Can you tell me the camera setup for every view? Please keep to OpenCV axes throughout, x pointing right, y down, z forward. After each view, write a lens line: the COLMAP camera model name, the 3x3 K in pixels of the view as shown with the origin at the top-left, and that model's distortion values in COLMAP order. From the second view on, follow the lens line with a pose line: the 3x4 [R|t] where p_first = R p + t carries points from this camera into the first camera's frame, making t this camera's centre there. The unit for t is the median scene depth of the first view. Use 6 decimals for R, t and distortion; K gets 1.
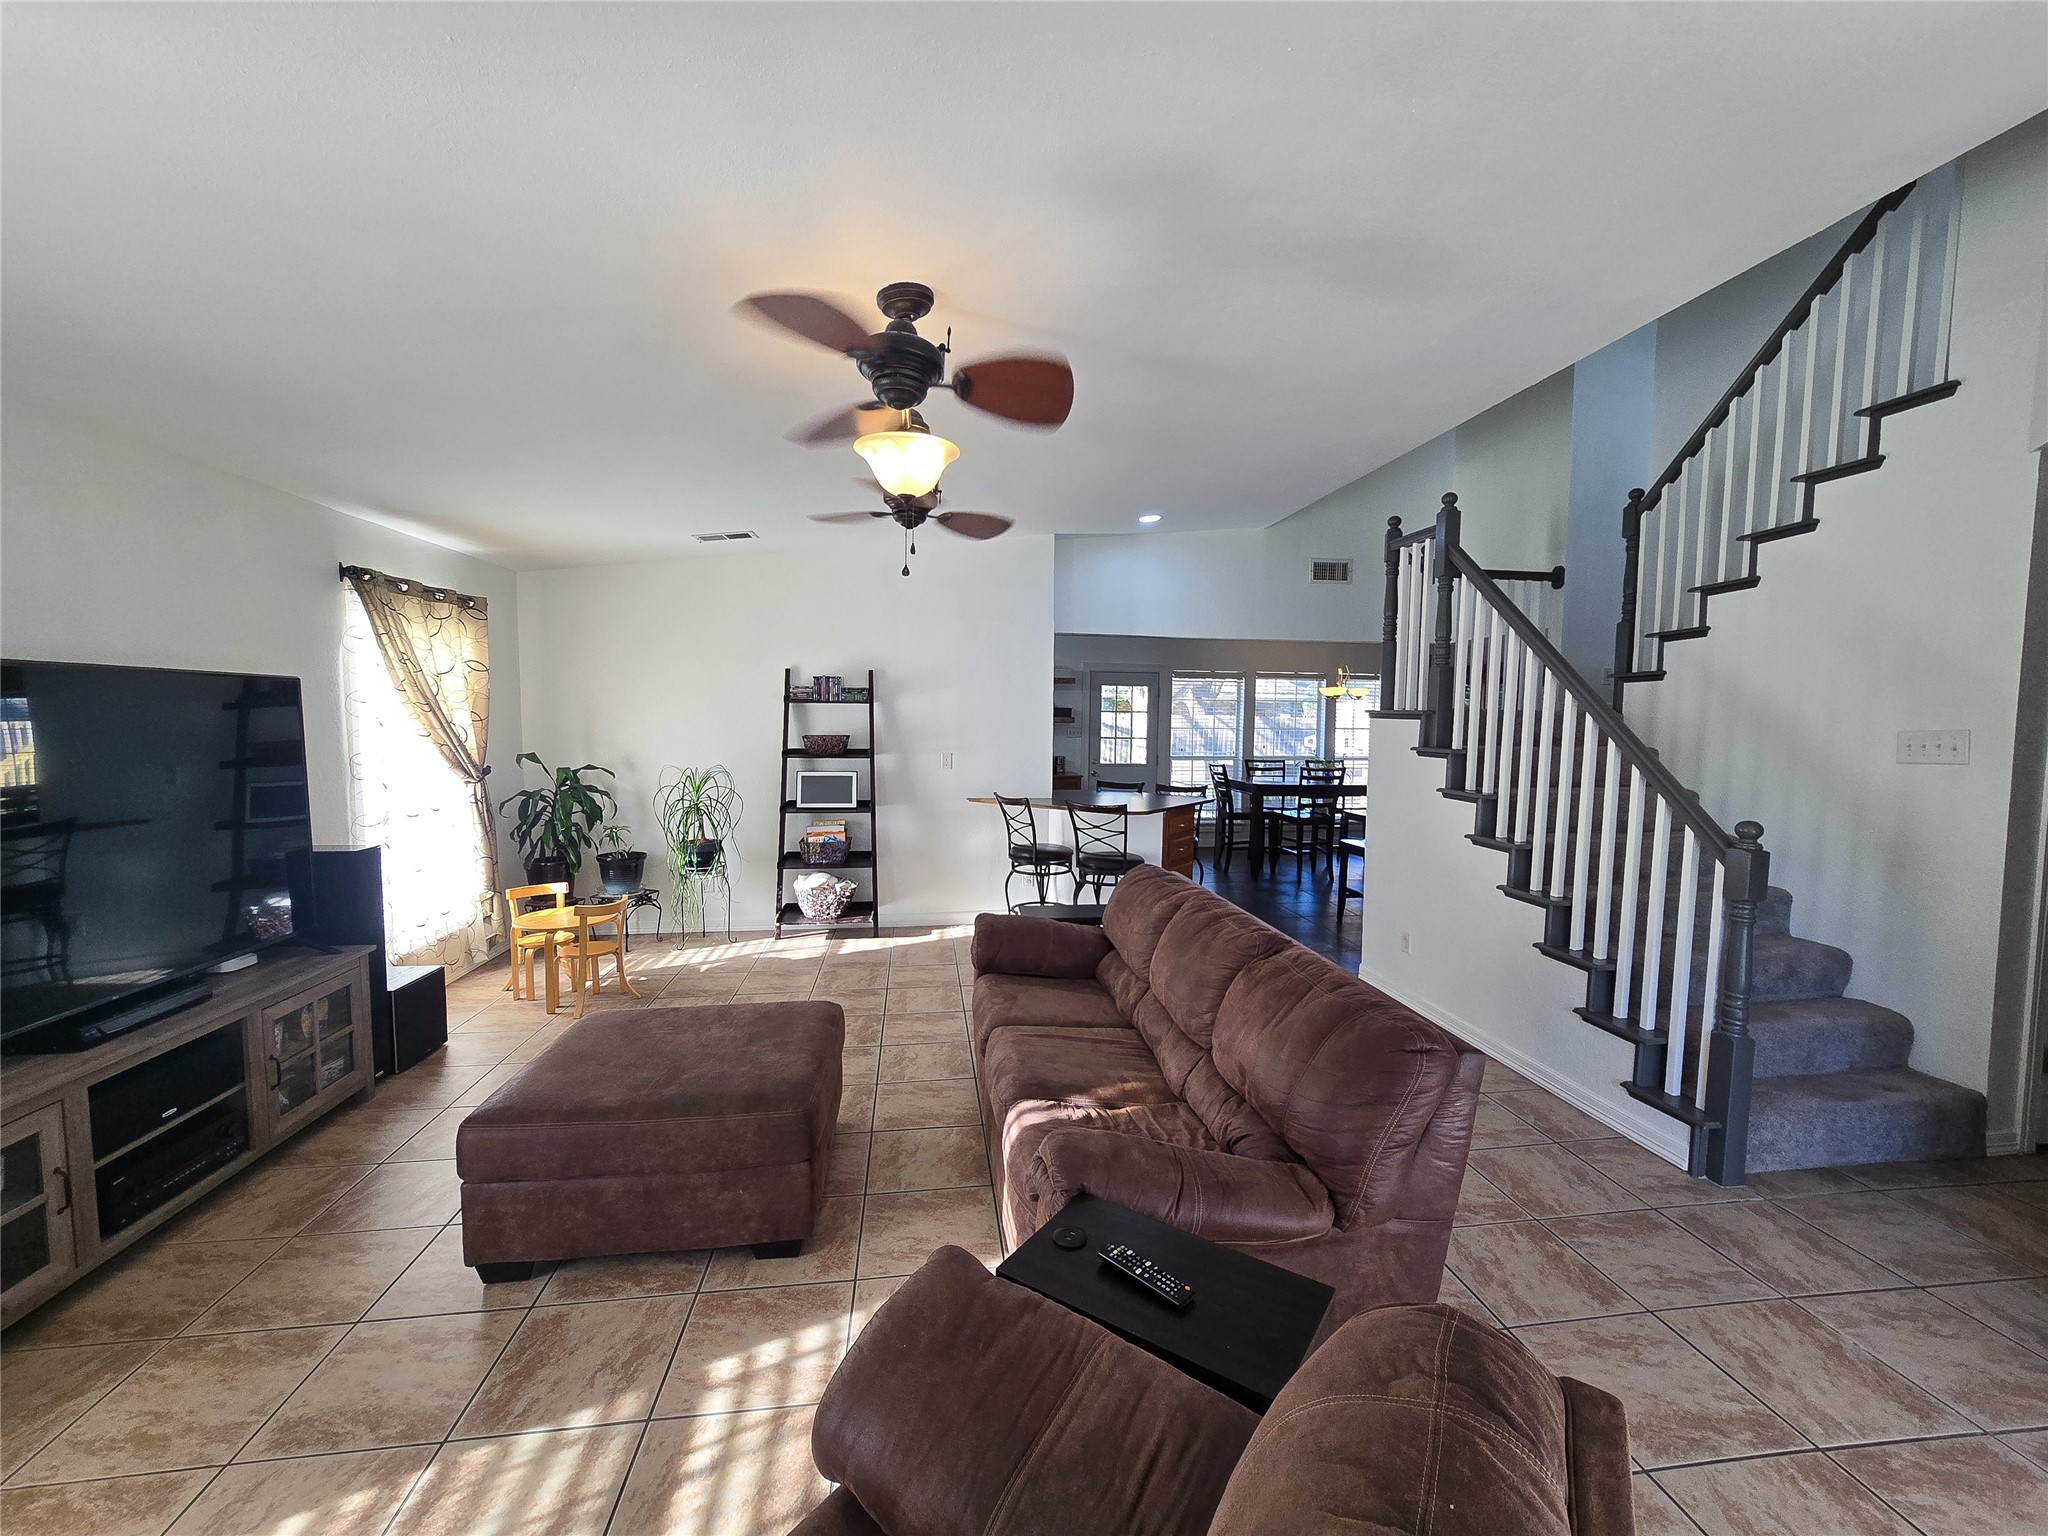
lens RADIAL K [[840.2, 0, 1033.1], [0, 840.2, 771.5], [0, 0, 1]] dist [-0.013590, 0.007071]
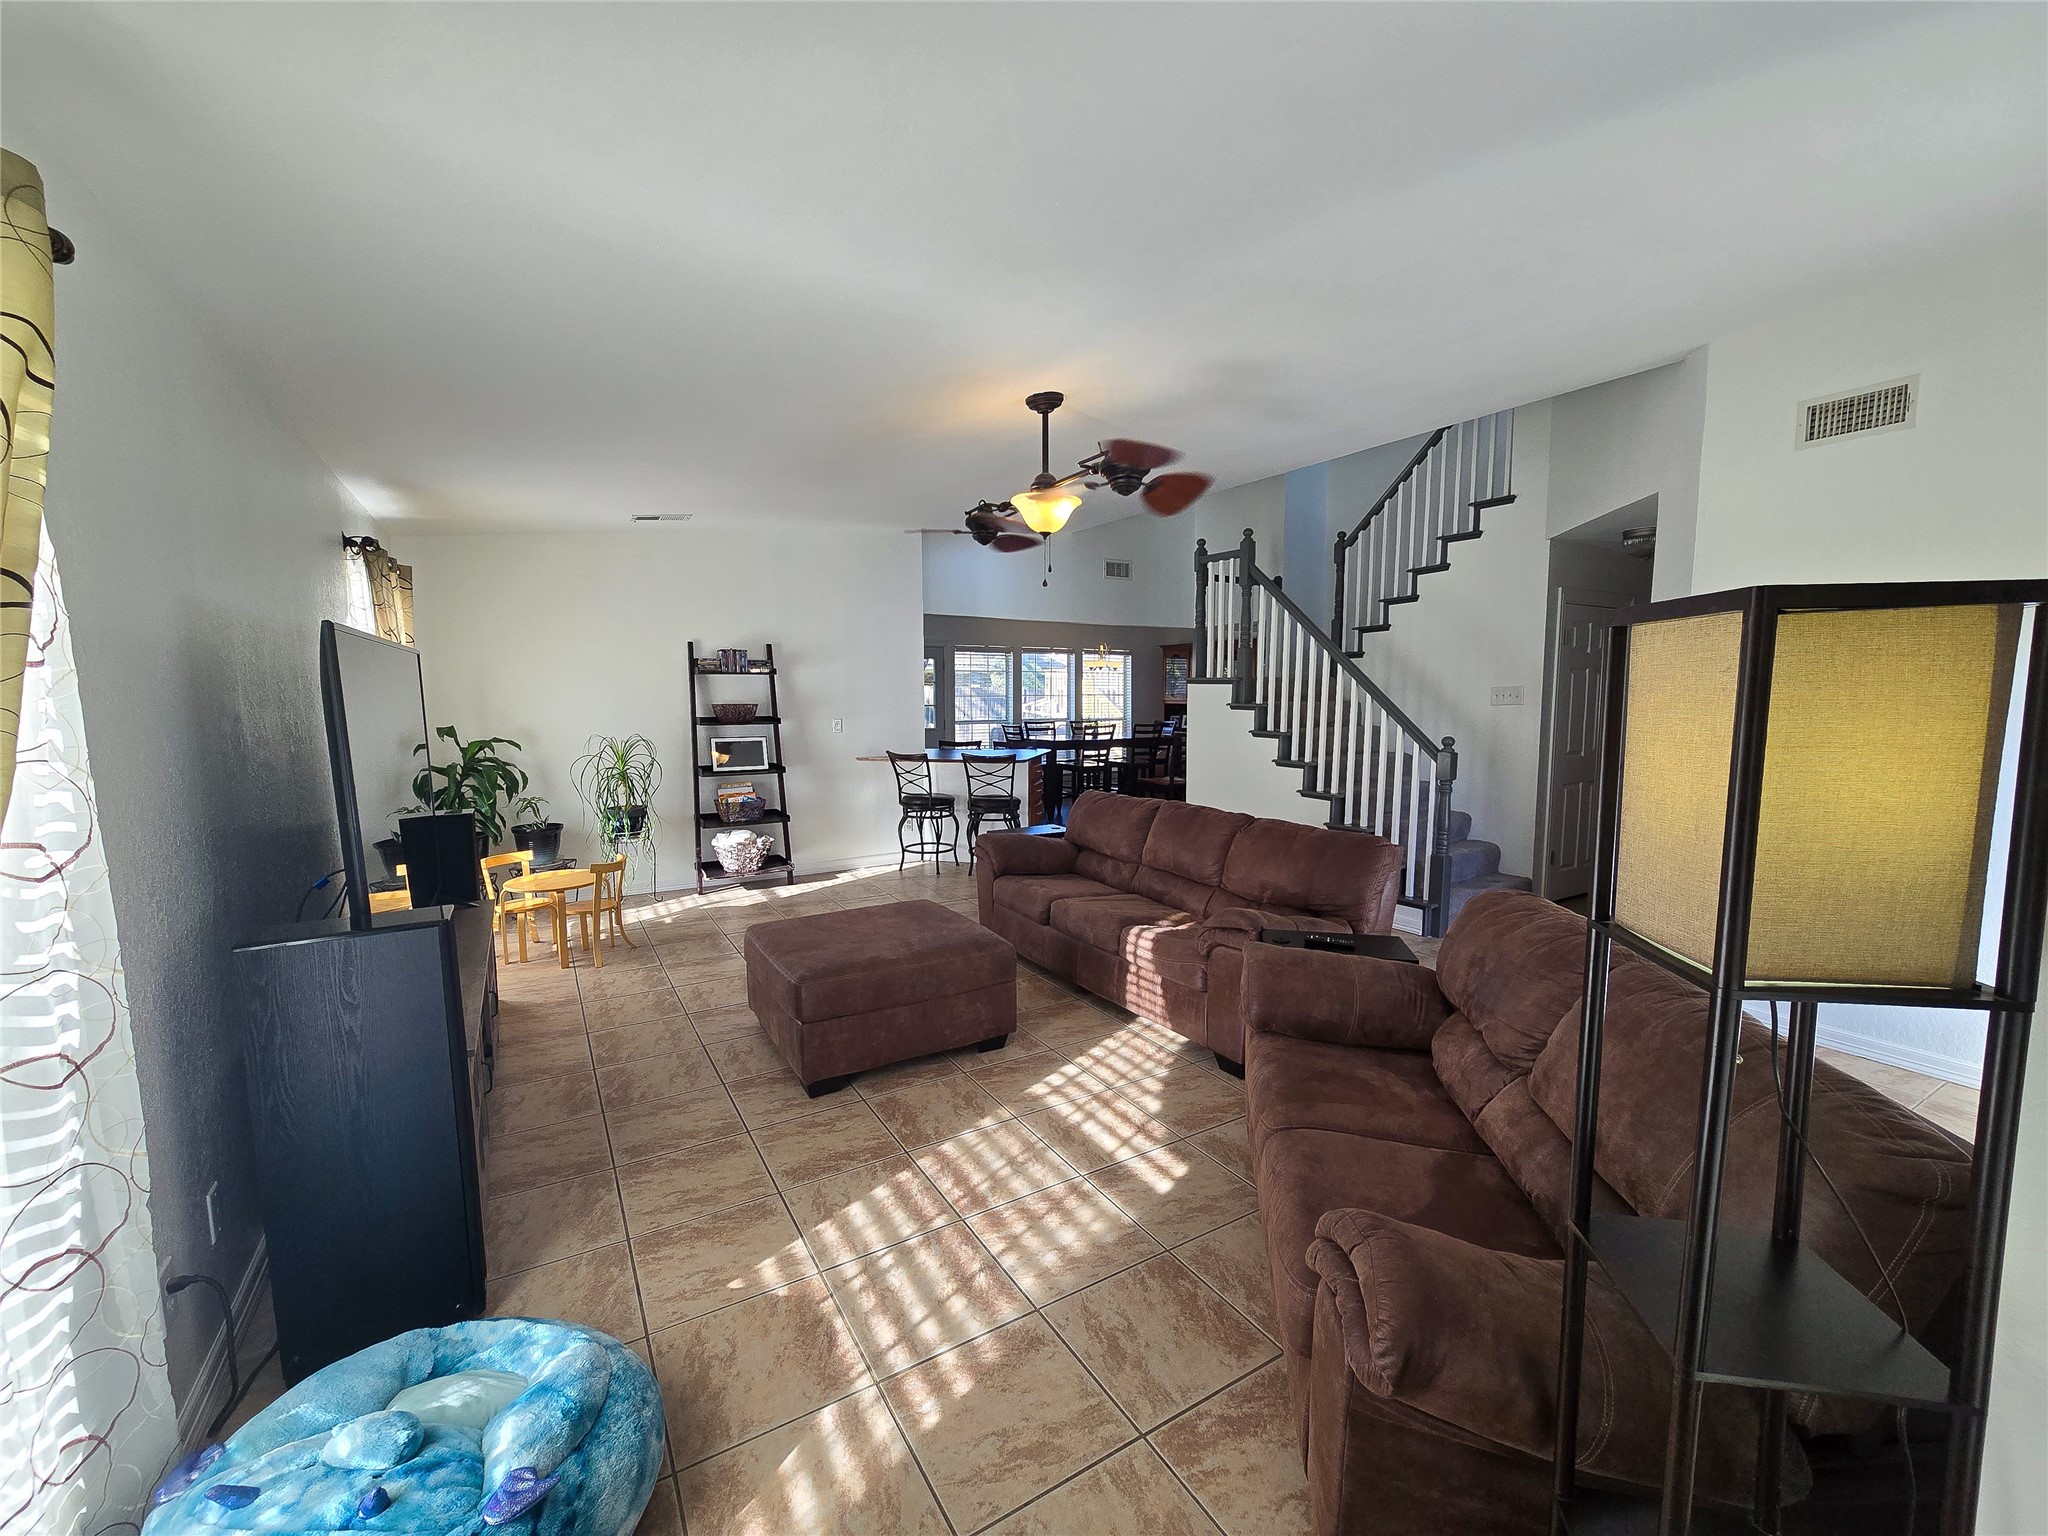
lens RADIAL K [[840.2, 0, 1034.9], [0, 840.2, 771.8], [0, 0, 1]] dist [-0.013590, 0.007071]
pose [[0.918432, -0.048492, 0.392595, -0.337911], [0.035034, 0.998529, 0.041376, 0.013575], [-0.394024, -0.024247, 0.918780, -0.158523]]
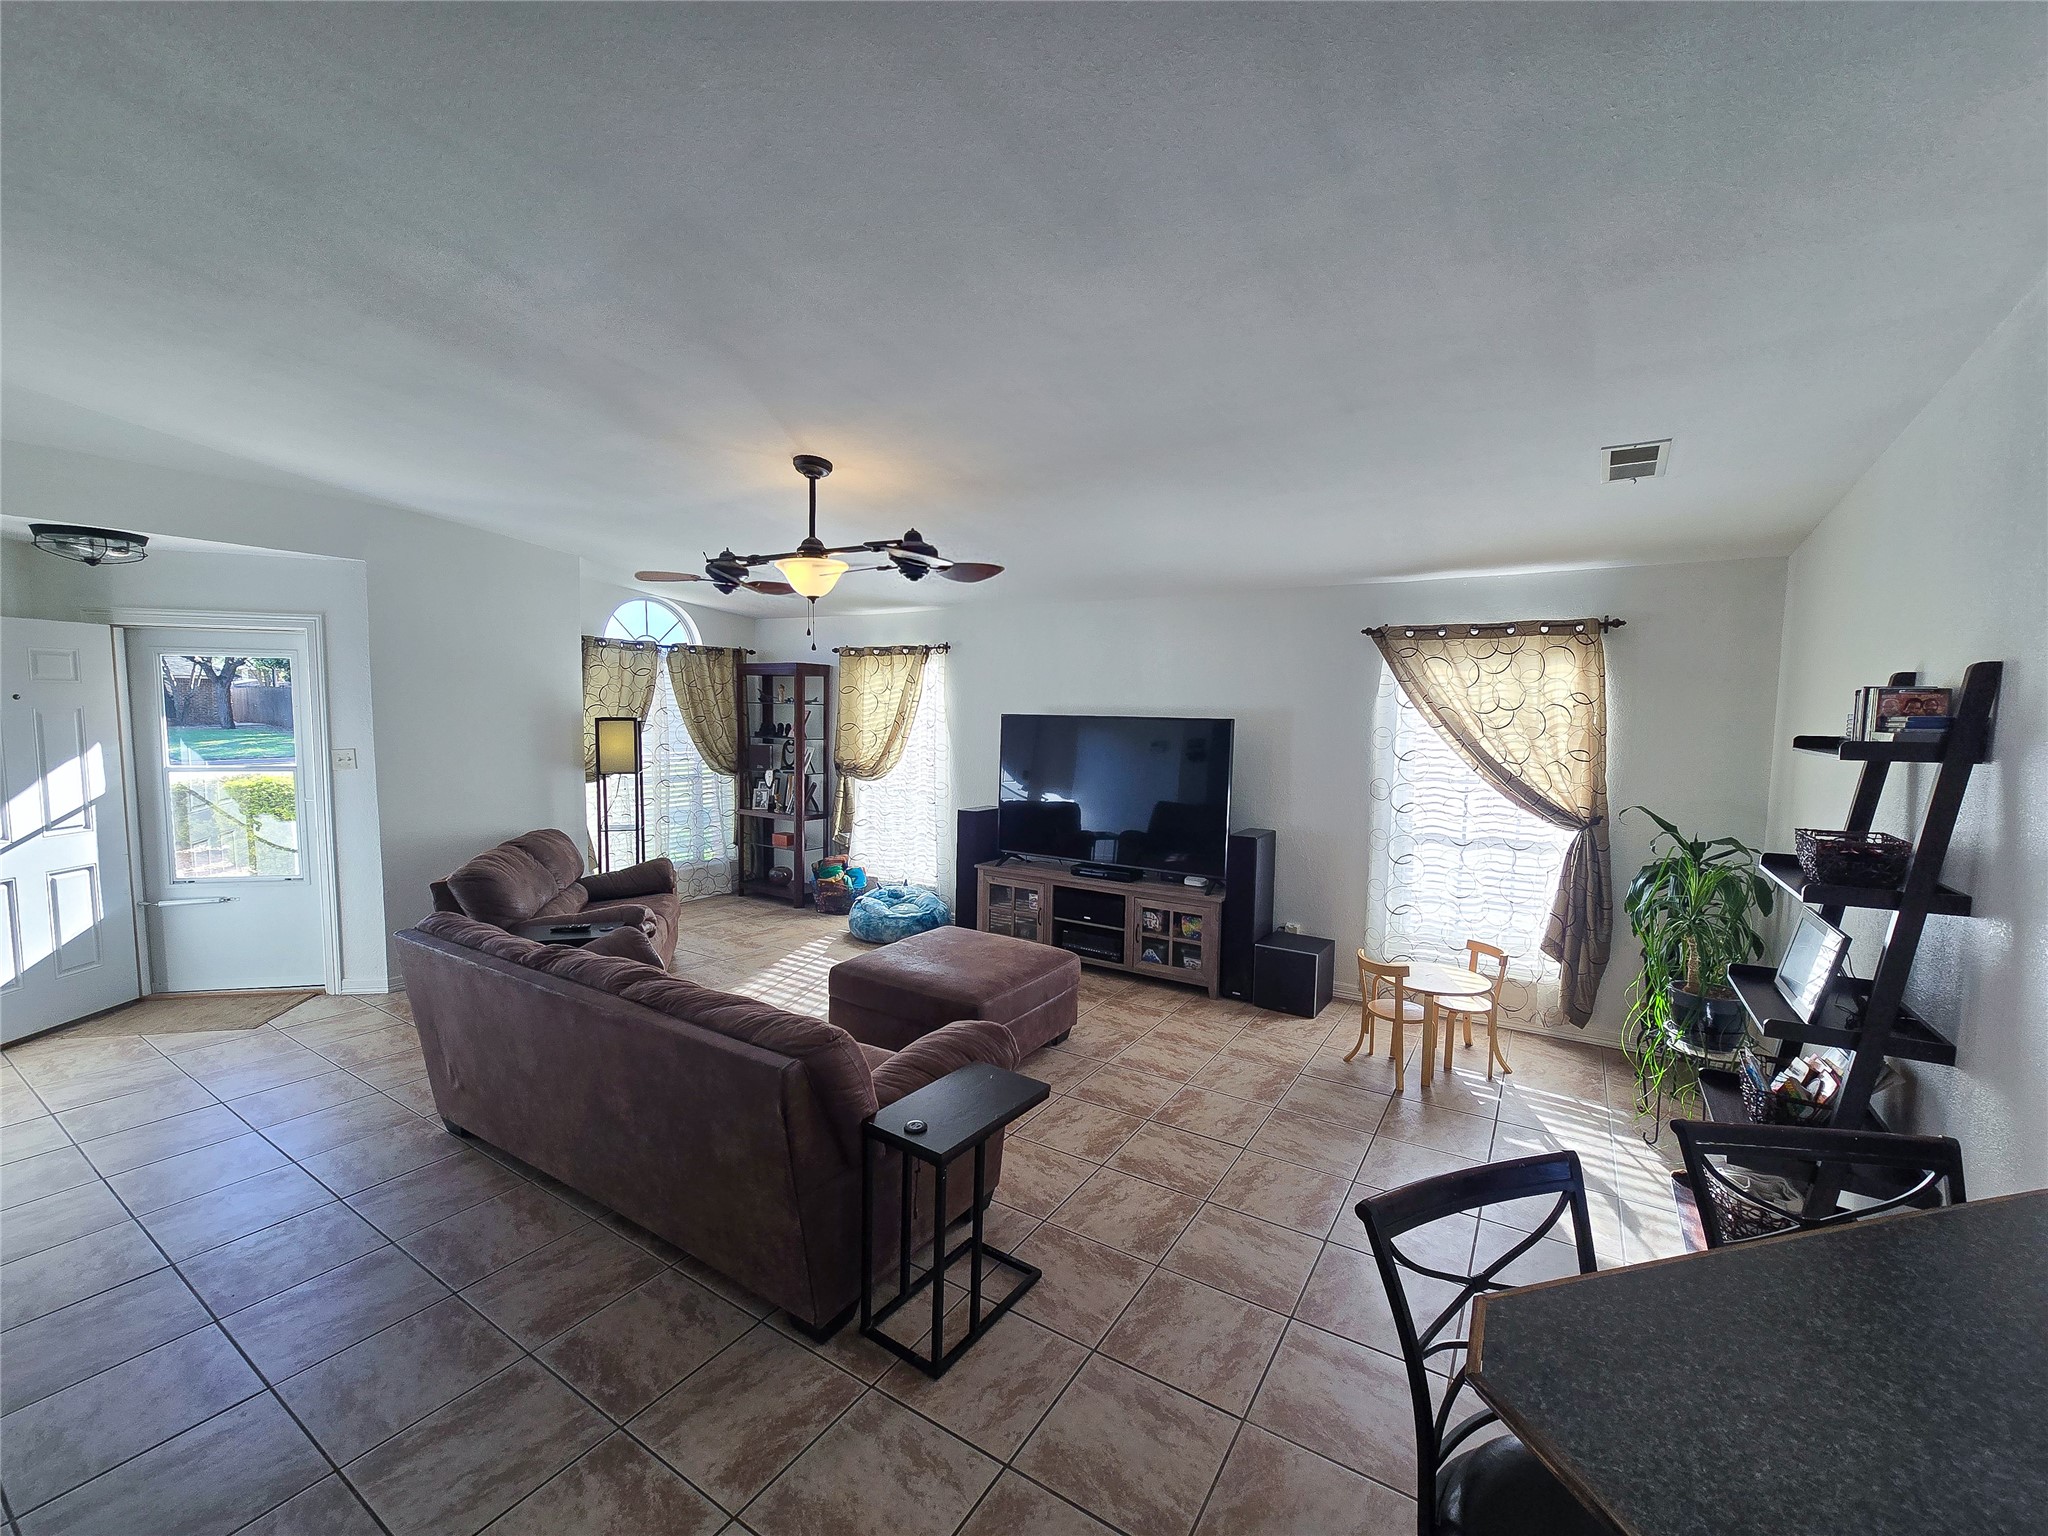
lens RADIAL K [[840.2, 0, 1020.5], [0, 840.2, 767.3], [0, 0, 1]] dist [-0.013590, 0.007071]
pose [[-0.654371, 0.037919, -0.755222, 0.355358], [-0.076889, 0.990229, 0.116340, -0.102443], [0.752254, 0.134198, -0.645062, 1.048456]]
